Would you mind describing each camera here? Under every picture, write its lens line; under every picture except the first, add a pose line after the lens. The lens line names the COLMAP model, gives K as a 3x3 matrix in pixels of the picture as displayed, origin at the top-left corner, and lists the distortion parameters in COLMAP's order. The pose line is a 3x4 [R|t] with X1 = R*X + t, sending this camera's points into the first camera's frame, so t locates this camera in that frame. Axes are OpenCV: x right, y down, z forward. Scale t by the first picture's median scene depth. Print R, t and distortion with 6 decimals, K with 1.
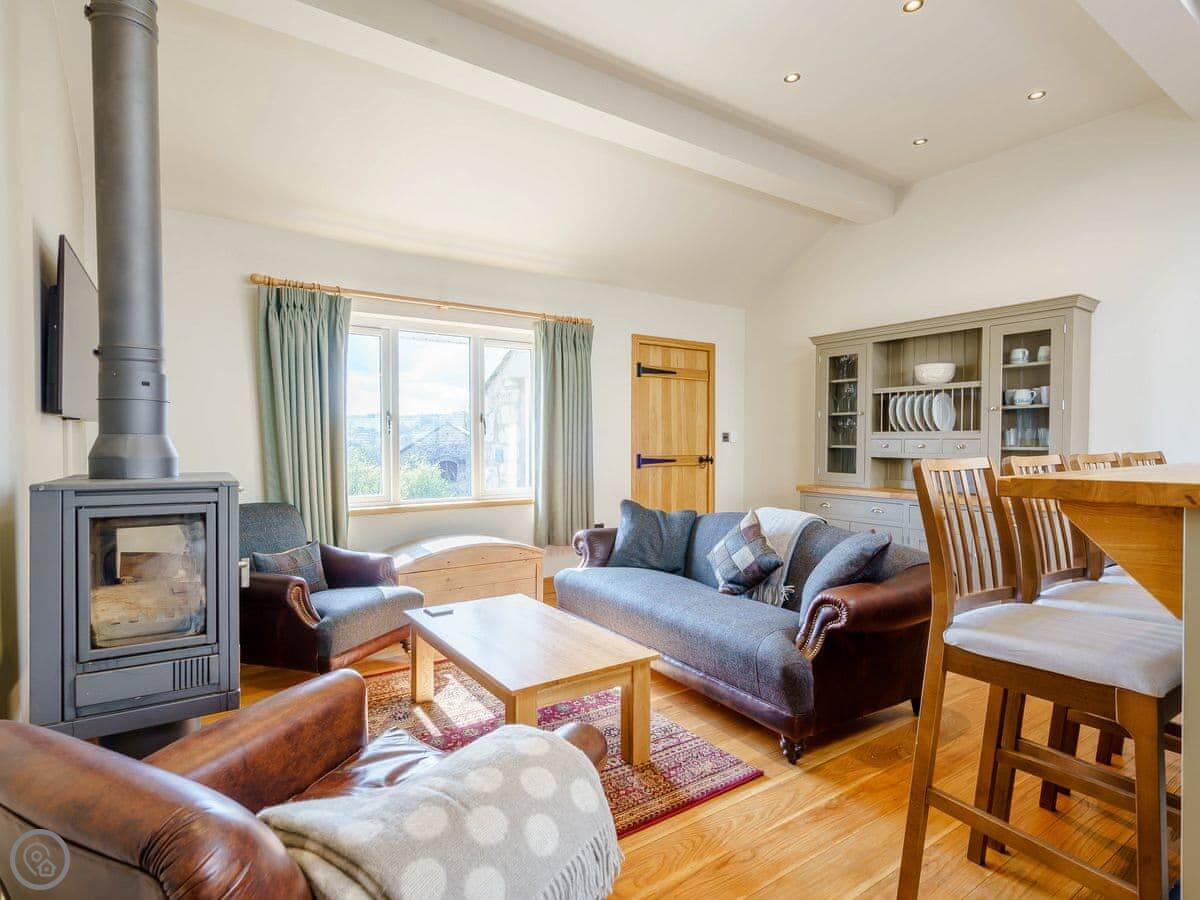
lens RADIAL K [[617.1, 0, 600.7], [0, 617.1, 456.5], [0, 0, 1]] dist [0.001114, 0.000845]
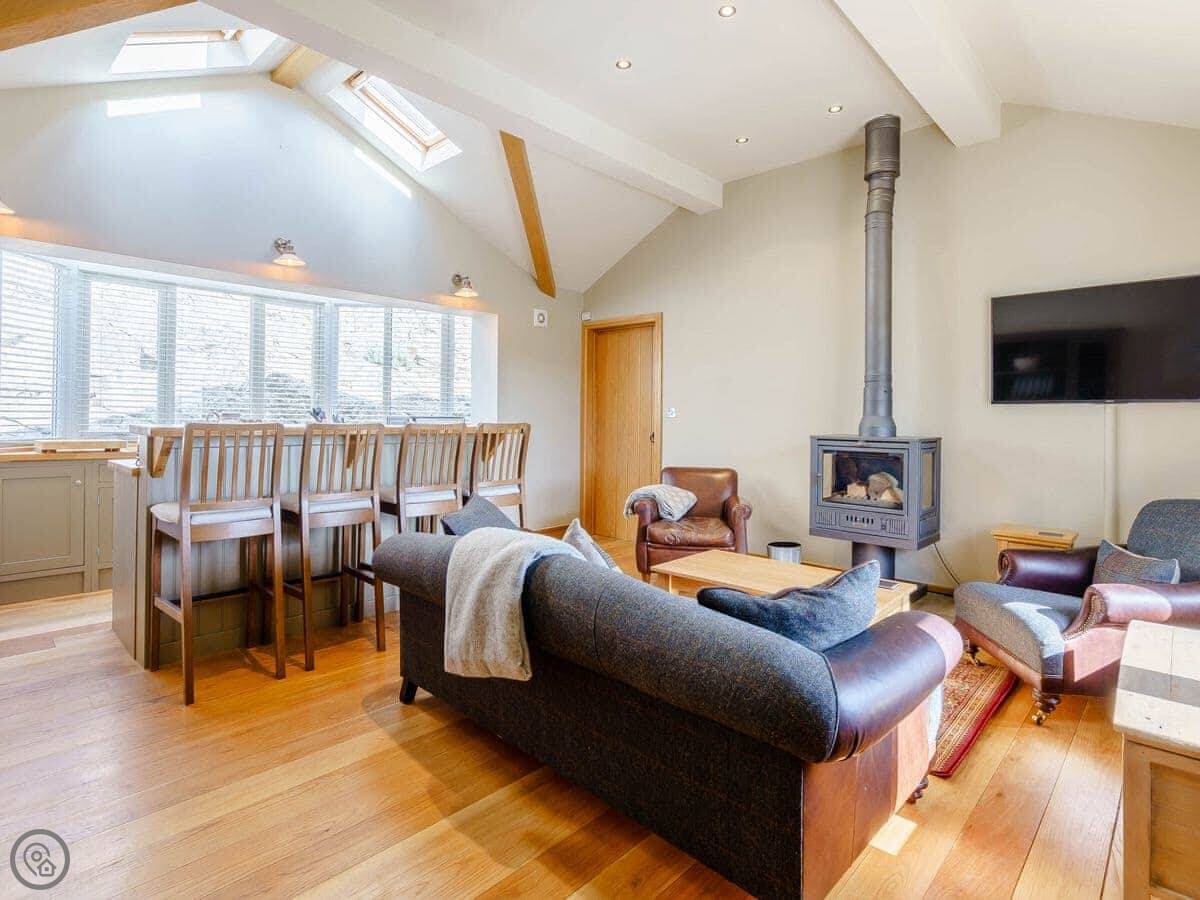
lens RADIAL K [[623.5, 0, 596.7], [0, 623.5, 413.5], [0, 0, 1]] dist [-0.000436, 0.000626]
pose [[-0.975744, -0.015328, -0.218377, 0.328961], [-0.019198, 0.999694, 0.015607, -0.028648], [0.218070, 0.019421, -0.975740, 1.465227]]
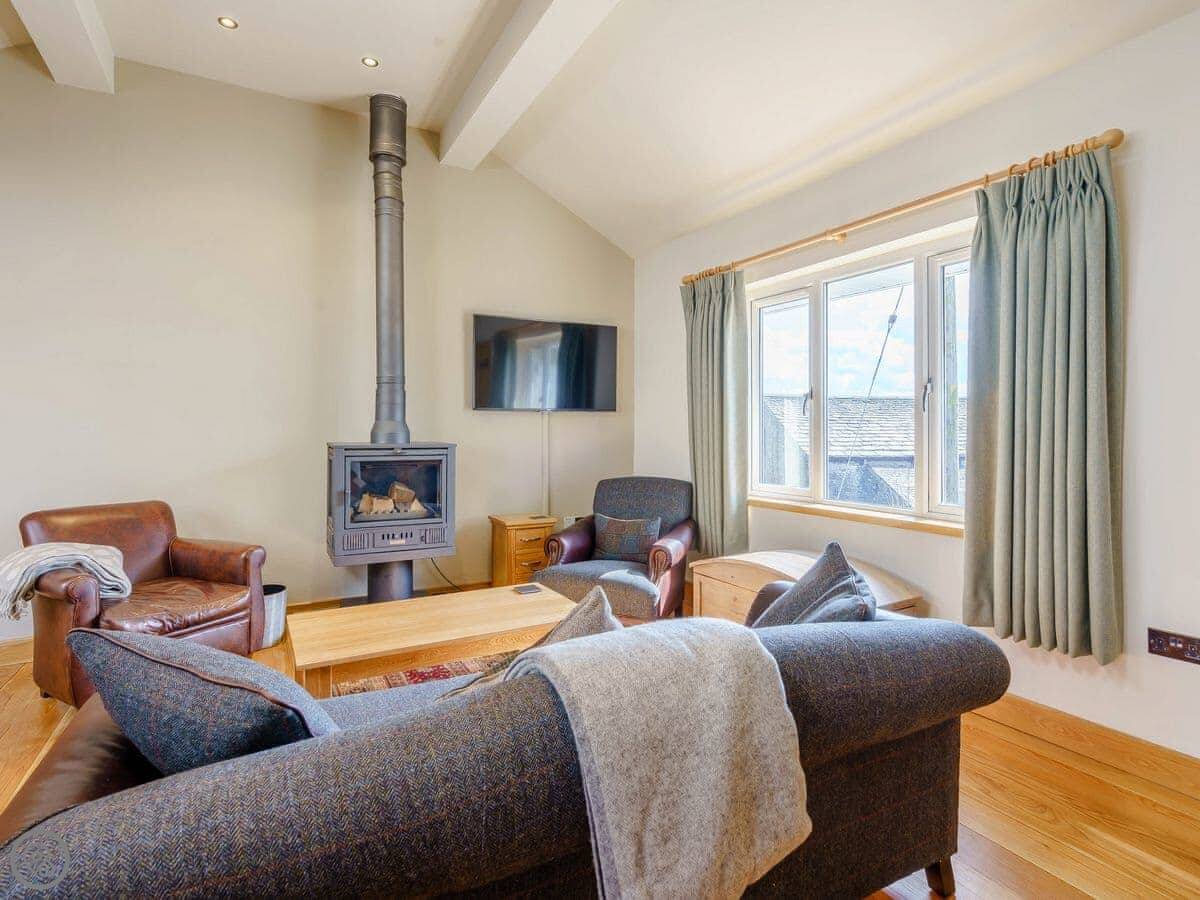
lens RADIAL K [[618.0, 0, 599.7], [0, 618.0, 426.8], [0, 0, 1]] dist [-0.001527, -0.000590]
pose [[-0.079979, -0.006646, -0.996774, 0.574020], [-0.025272, 0.999670, -0.004638, -0.011494], [0.996476, 0.024819, -0.080121, 0.925772]]
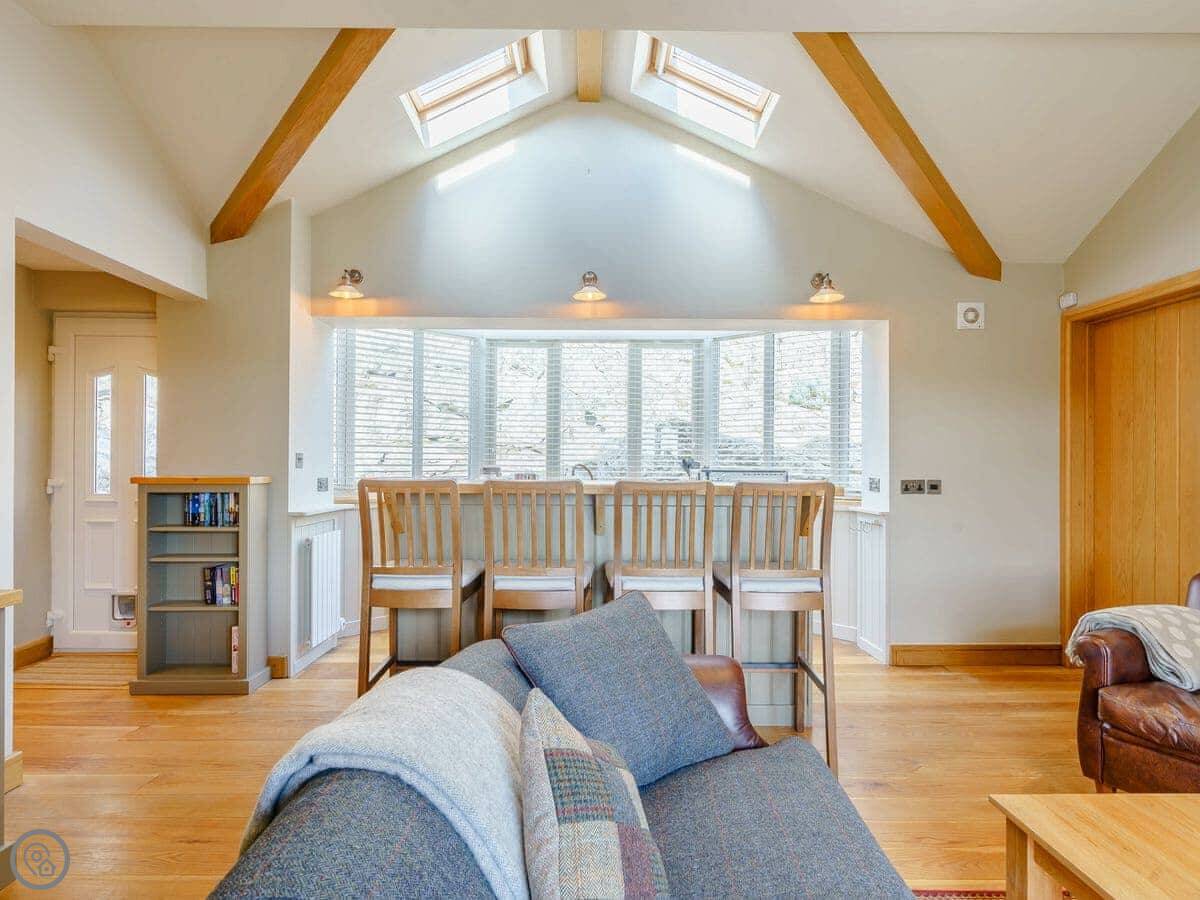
lens RADIAL K [[662.5, 0, 597.1], [0, 662.5, 459.5], [0, 0, 1]] dist [0.000049, 0.000931]
pose [[-0.834121, -0.005283, 0.551557, 0.034690], [0.005109, 0.999837, 0.017305, -0.029770], [-0.551558, 0.017252, -0.833958, 1.128525]]
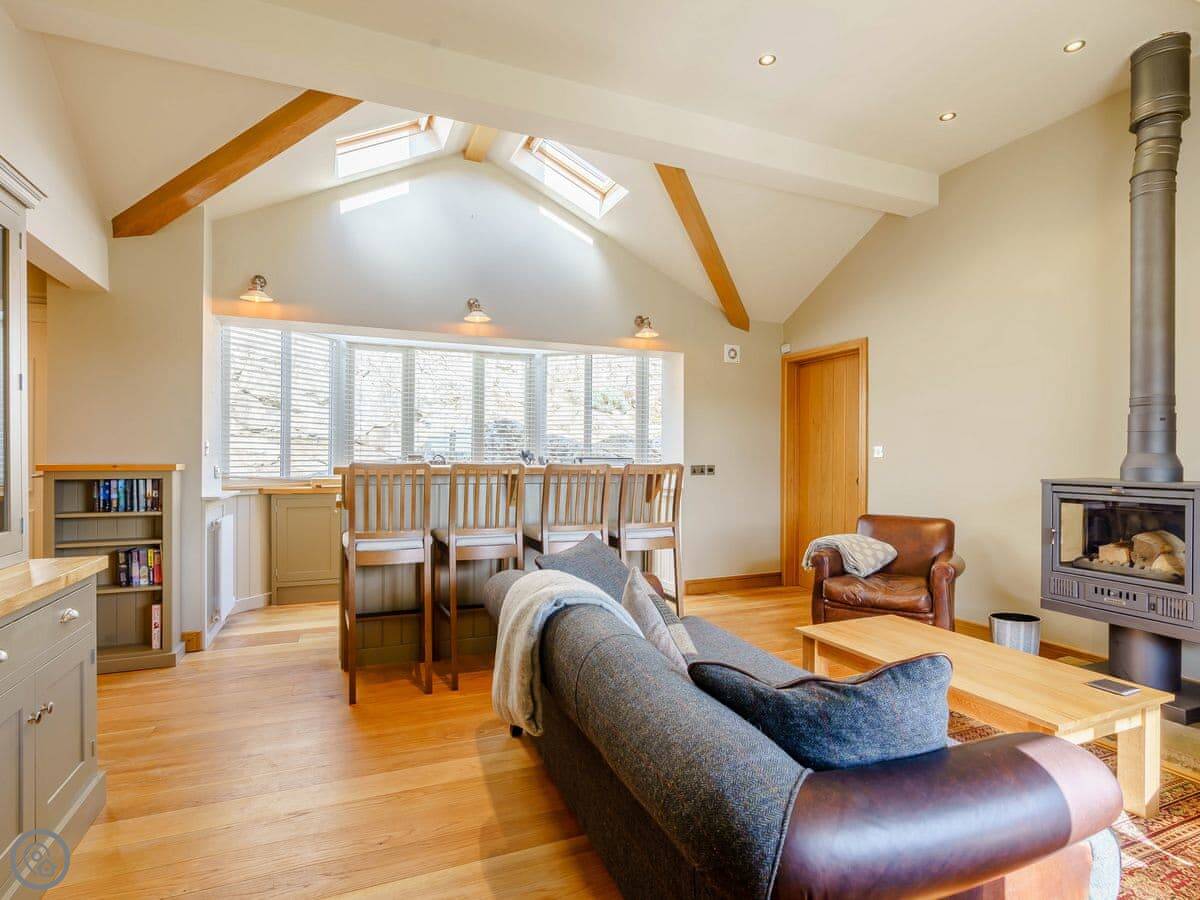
lens RADIAL K [[617.1, 0, 600.7], [0, 617.1, 456.5], [0, 0, 1]] dist [0.001114, 0.000845]
pose [[-0.981552, -0.008964, 0.190987, 0.149272], [-0.004925, 0.999754, 0.021616, -0.025969], [-0.191134, 0.020276, -0.981354, 1.413679]]
